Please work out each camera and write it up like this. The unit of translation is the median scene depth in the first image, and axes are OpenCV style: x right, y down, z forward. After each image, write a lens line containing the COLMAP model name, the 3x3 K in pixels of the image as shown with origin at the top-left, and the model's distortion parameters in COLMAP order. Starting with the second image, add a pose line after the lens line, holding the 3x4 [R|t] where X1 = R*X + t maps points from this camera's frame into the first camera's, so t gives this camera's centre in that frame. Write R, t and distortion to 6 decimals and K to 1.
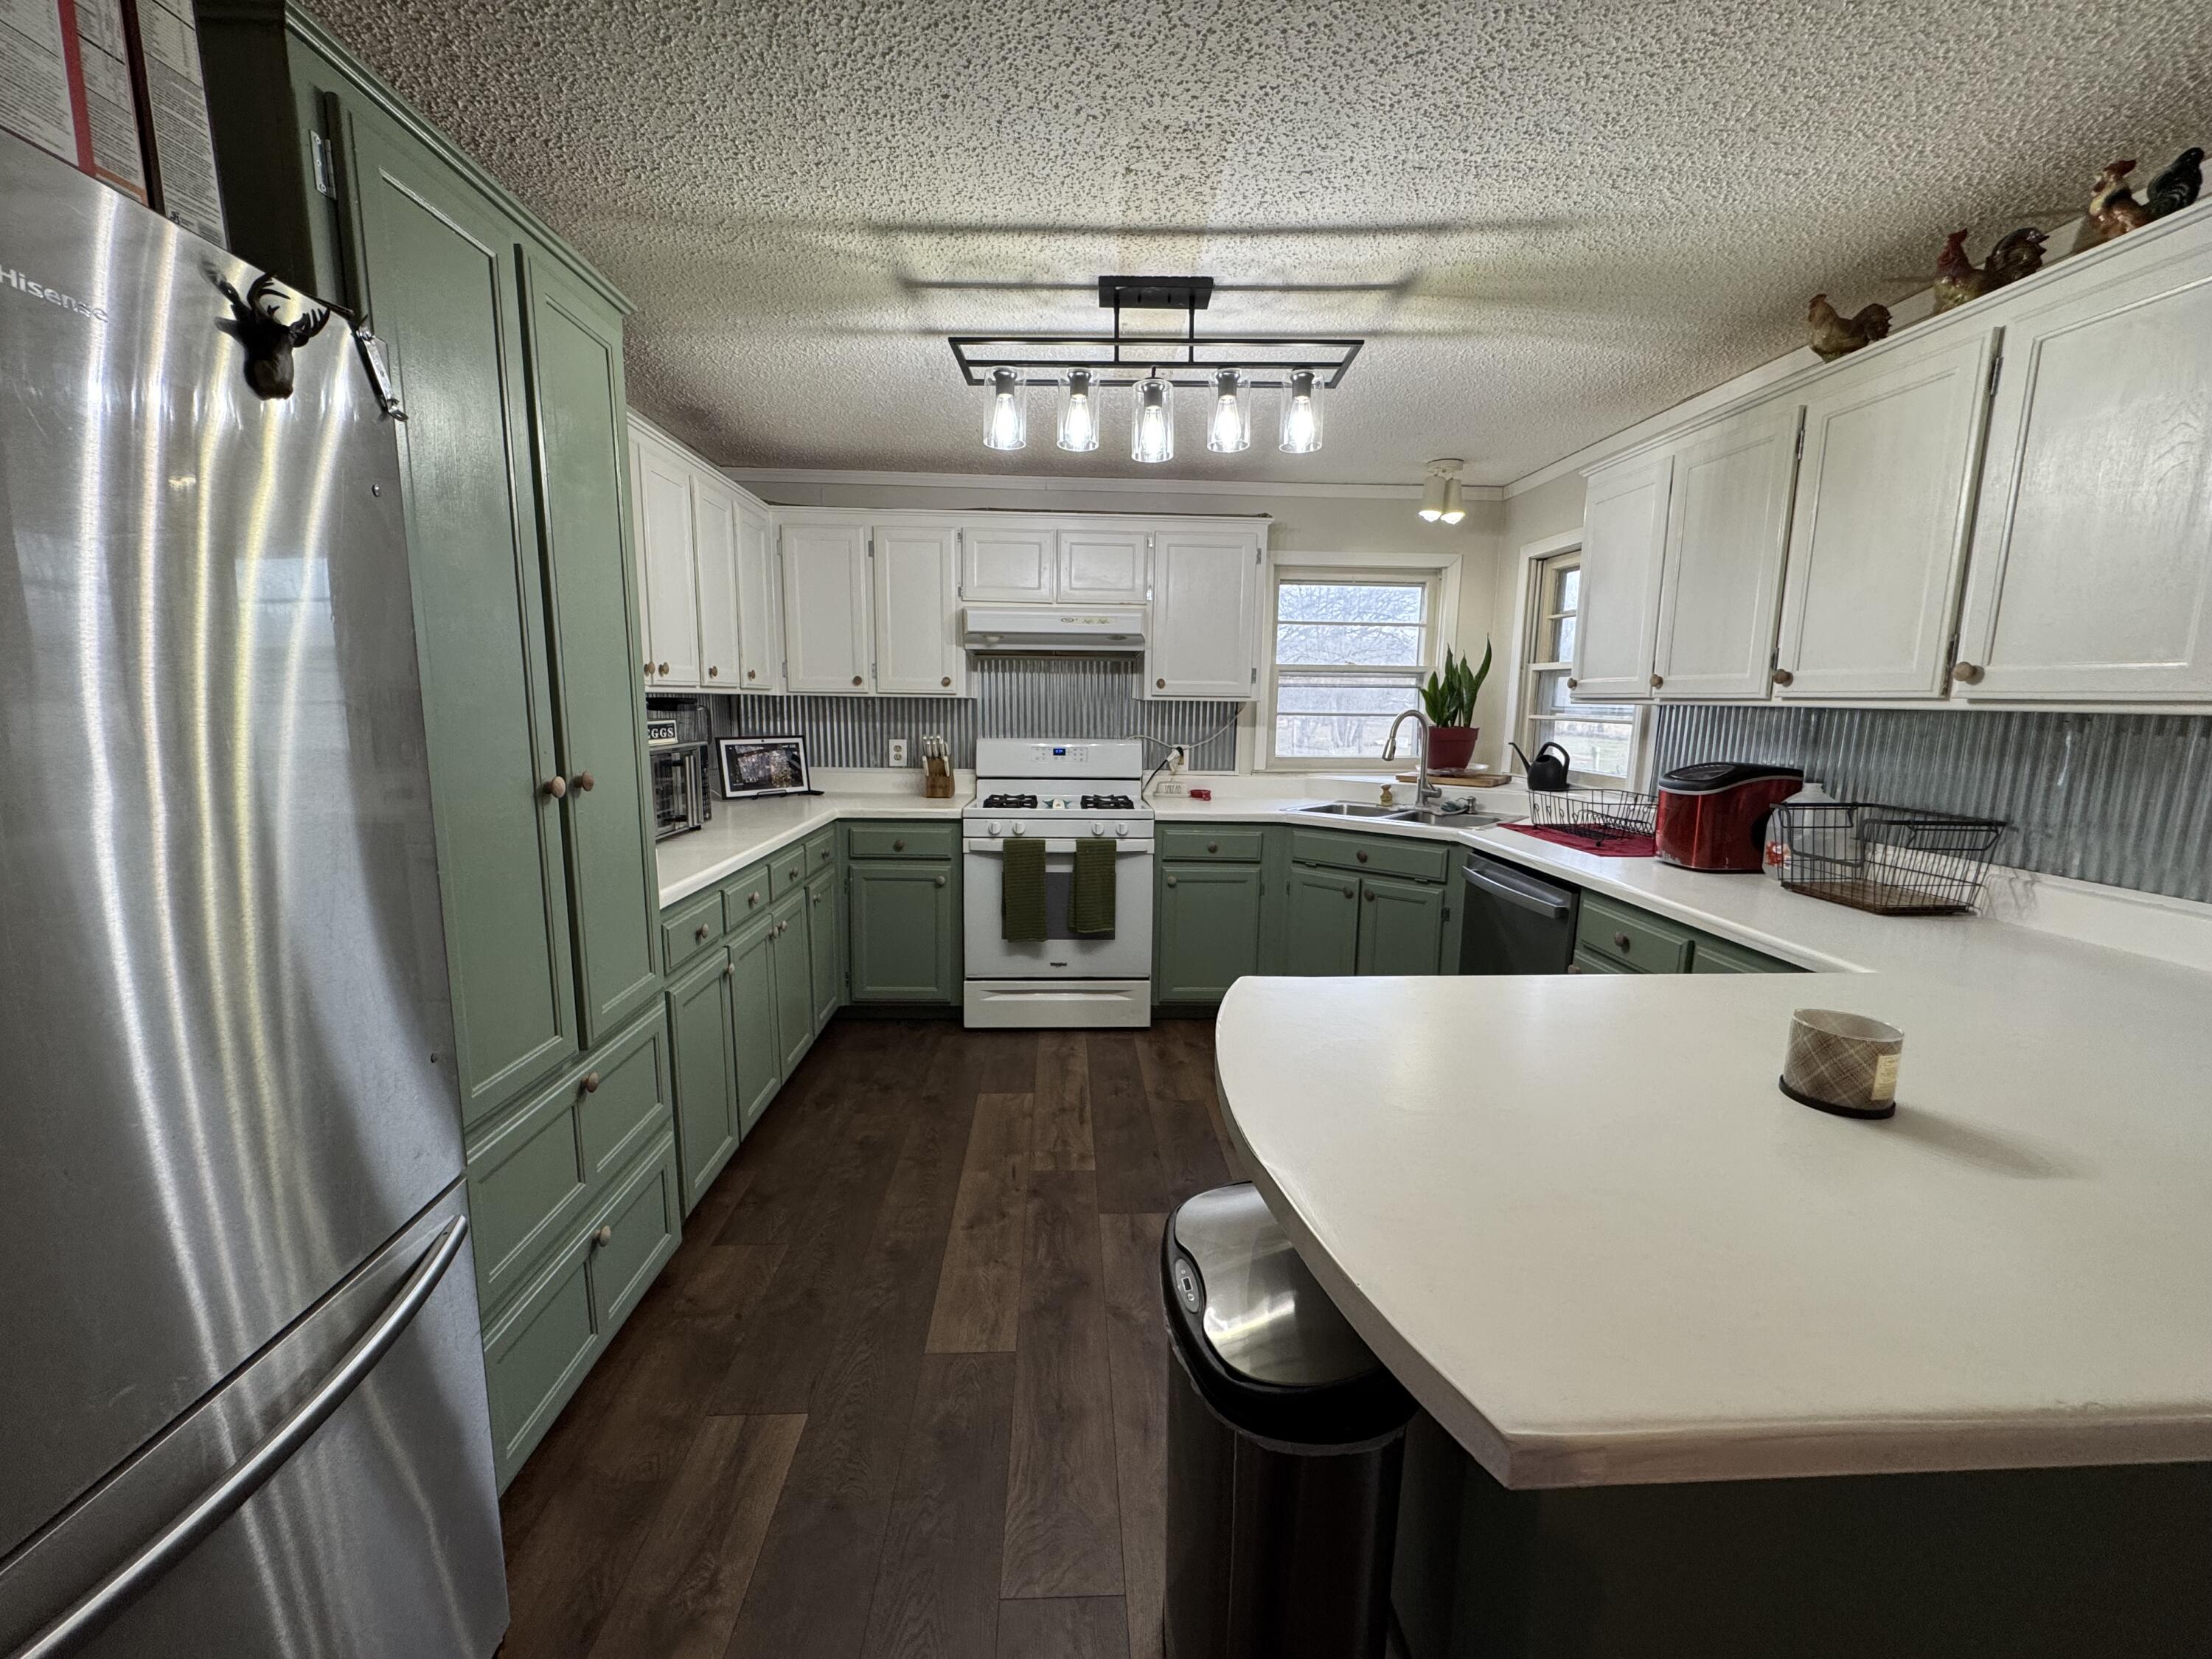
lens RADIAL K [[879.0, 0, 1095.9], [0, 879.0, 825.4], [0, 0, 1]] dist [-0.002793, -0.000201]
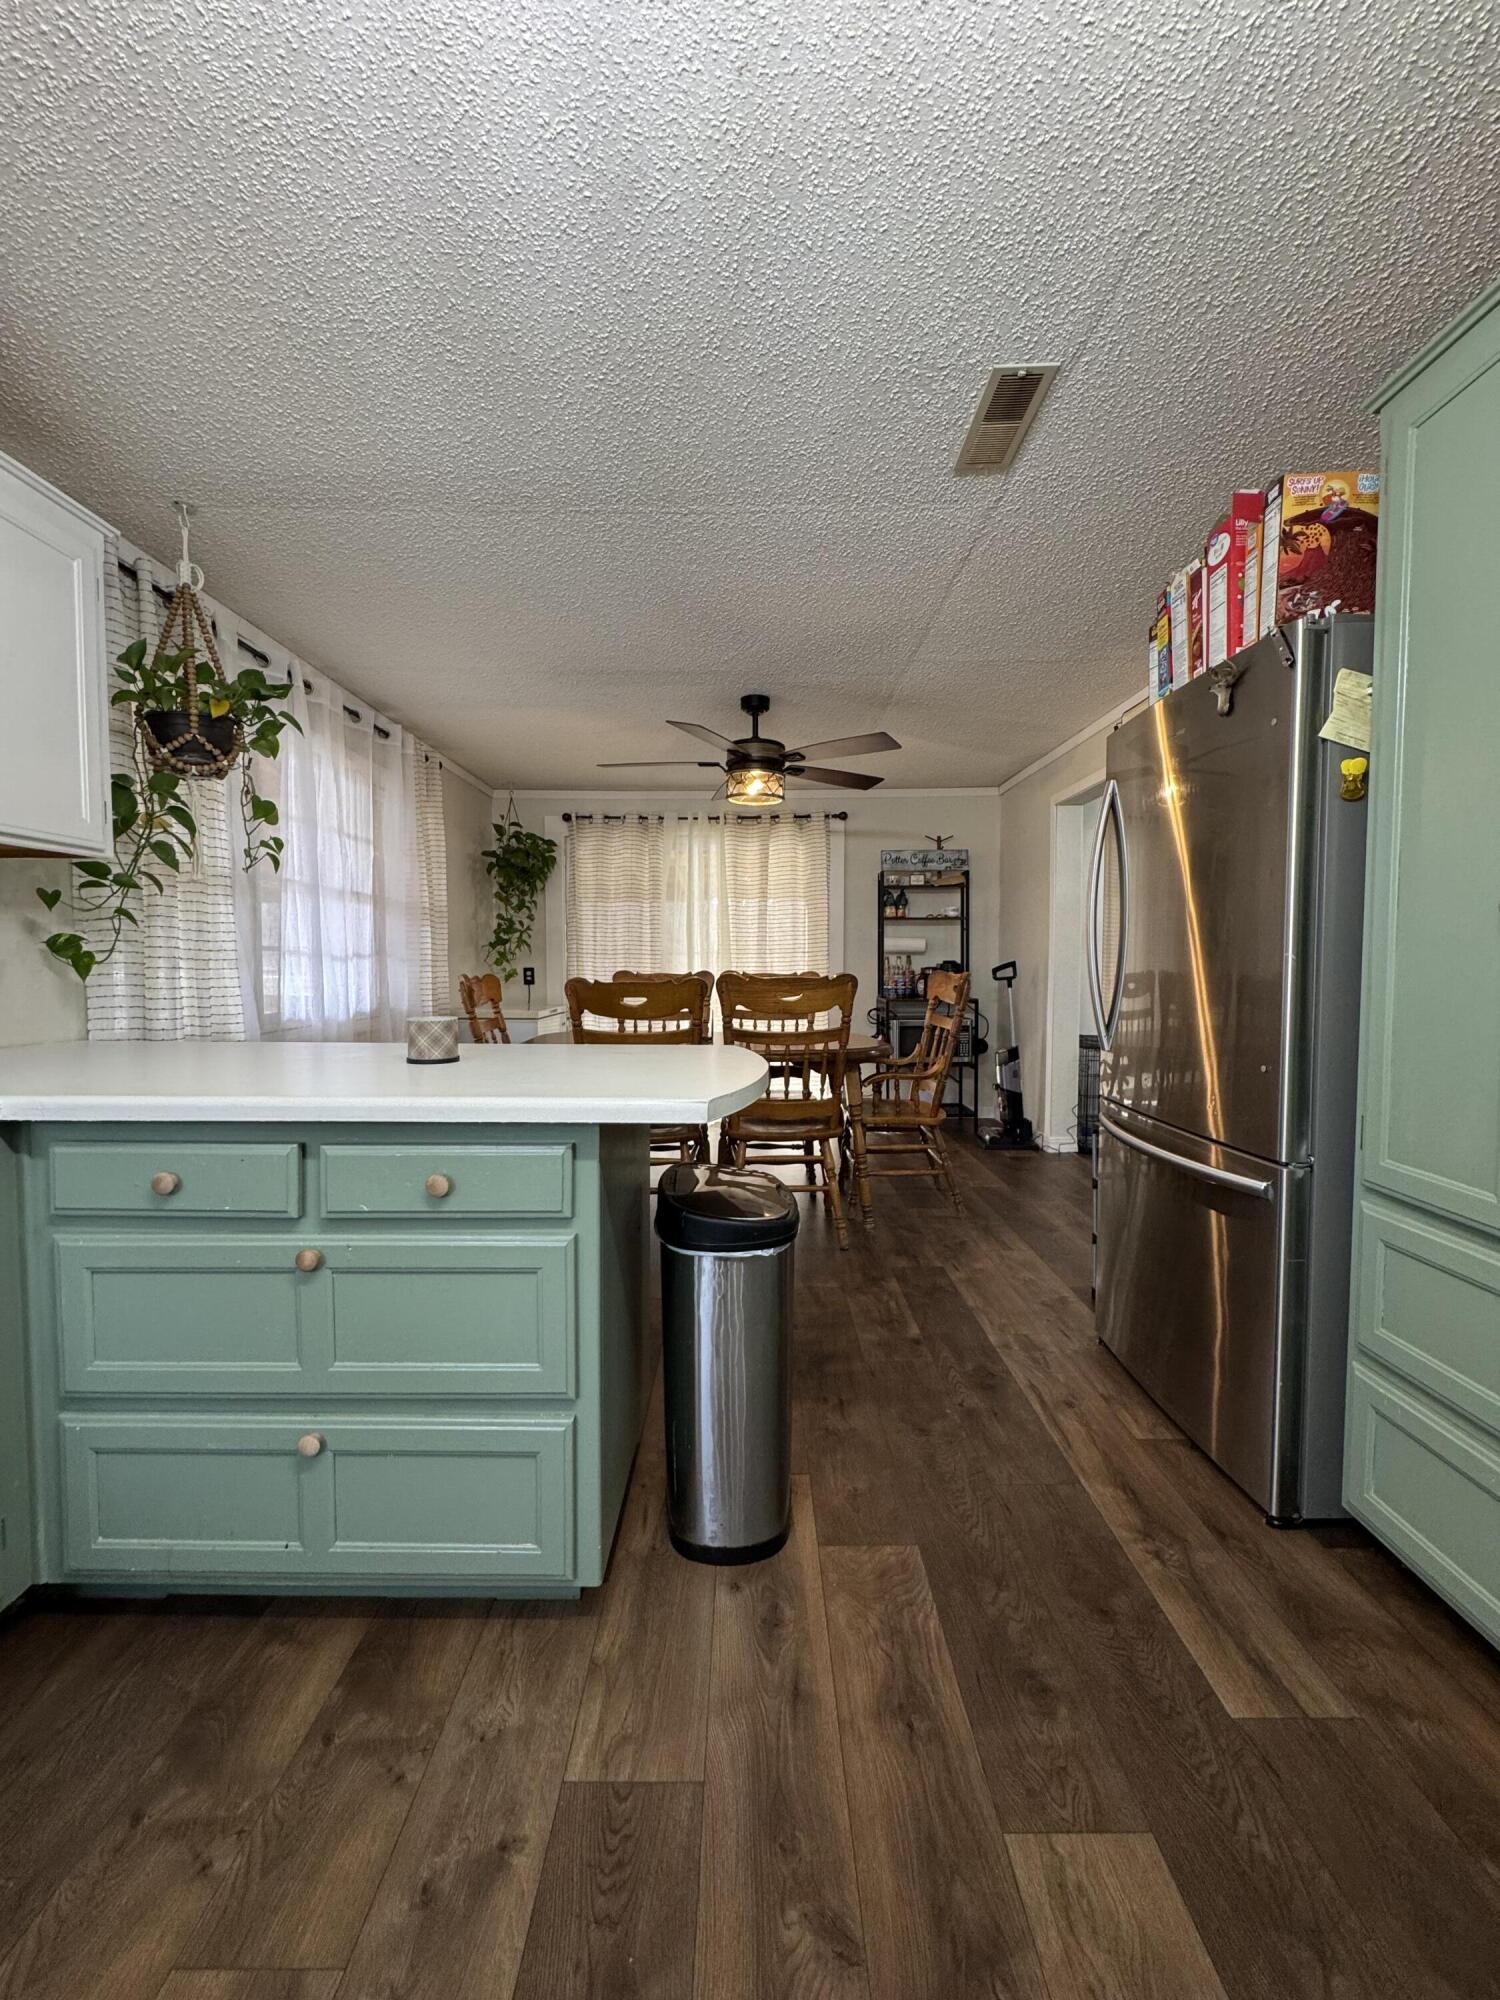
lens RADIAL K [[794.7, 0, 742.9], [0, 794.7, 1005.8], [0, 0, 1]] dist [-0.002793, -0.000201]
pose [[-0.998718, -0.005390, 0.050330, 0.078283], [0.004447, 0.981126, 0.193316, -0.092590], [-0.050422, 0.193292, -0.979845, 1.714241]]
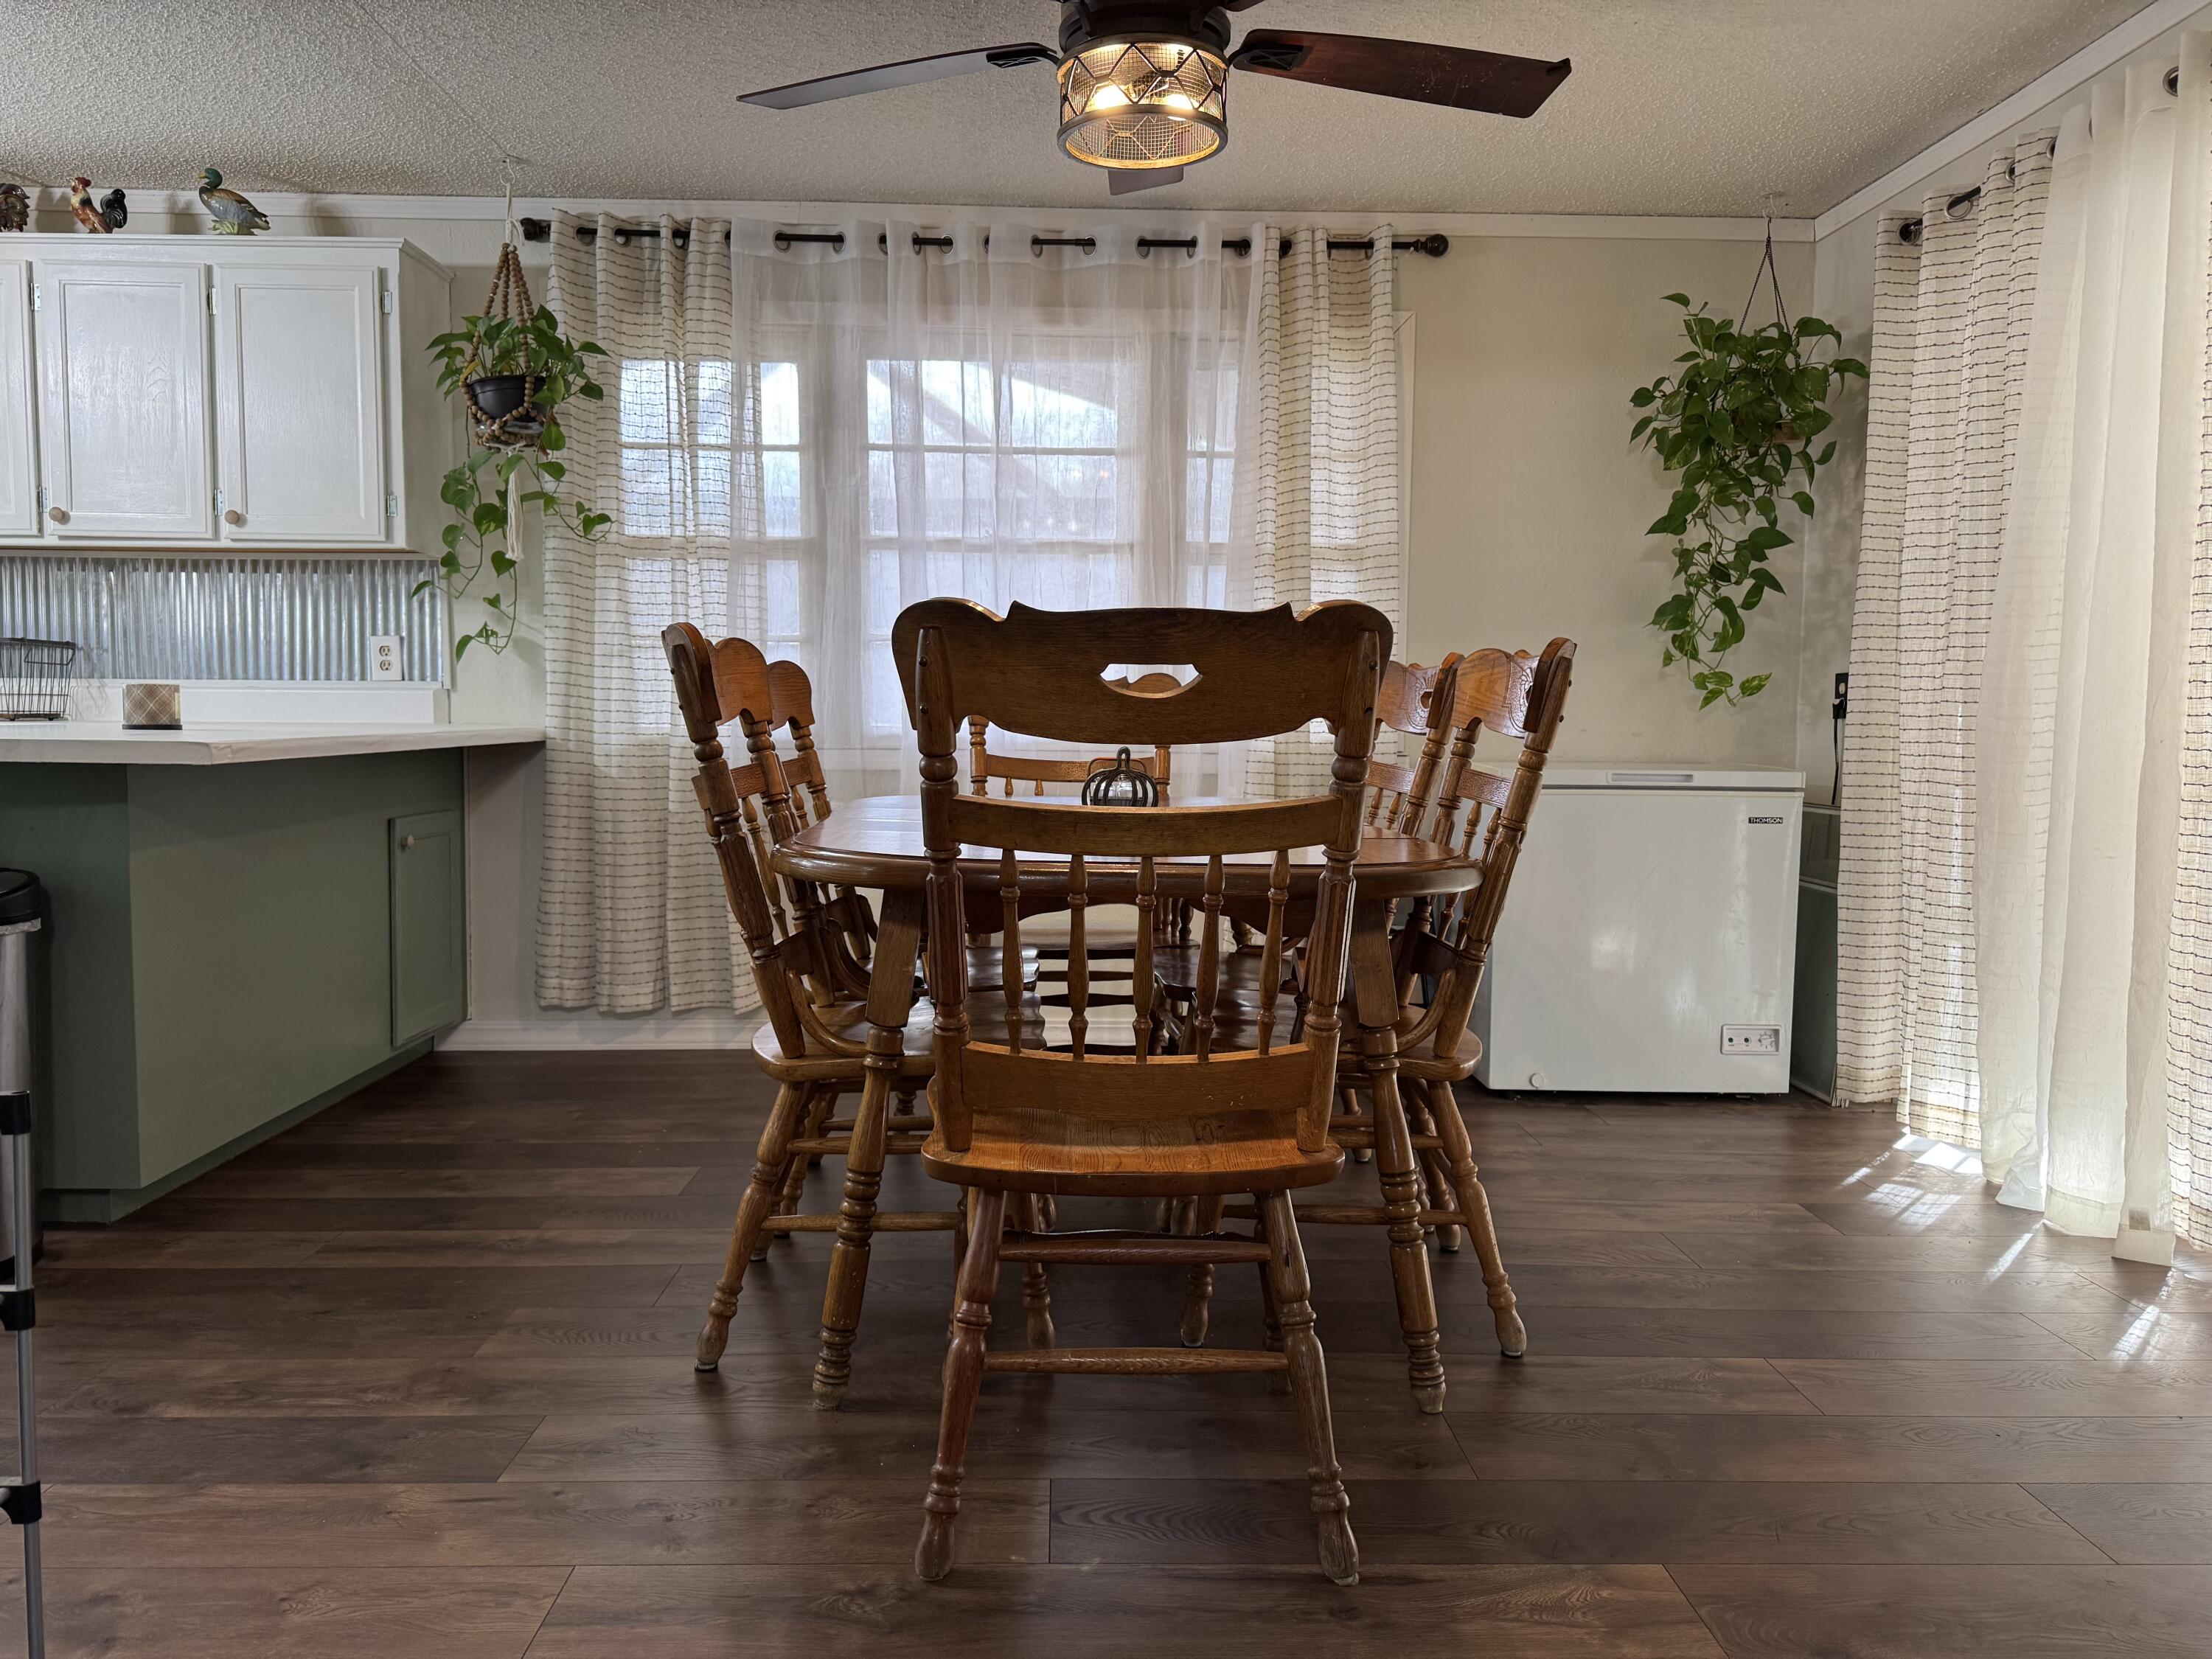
lens RADIAL K [[1602.6, 0, 1106.7], [0, 1602.6, 838.3], [0, 0, 1]] dist [0.046959, -0.003454]
pose [[0.016495, -0.067742, 0.997567, -1.483980], [0.142548, 0.987670, 0.064713, 0.375151], [-0.989651, 0.141133, 0.025948, -0.572342]]
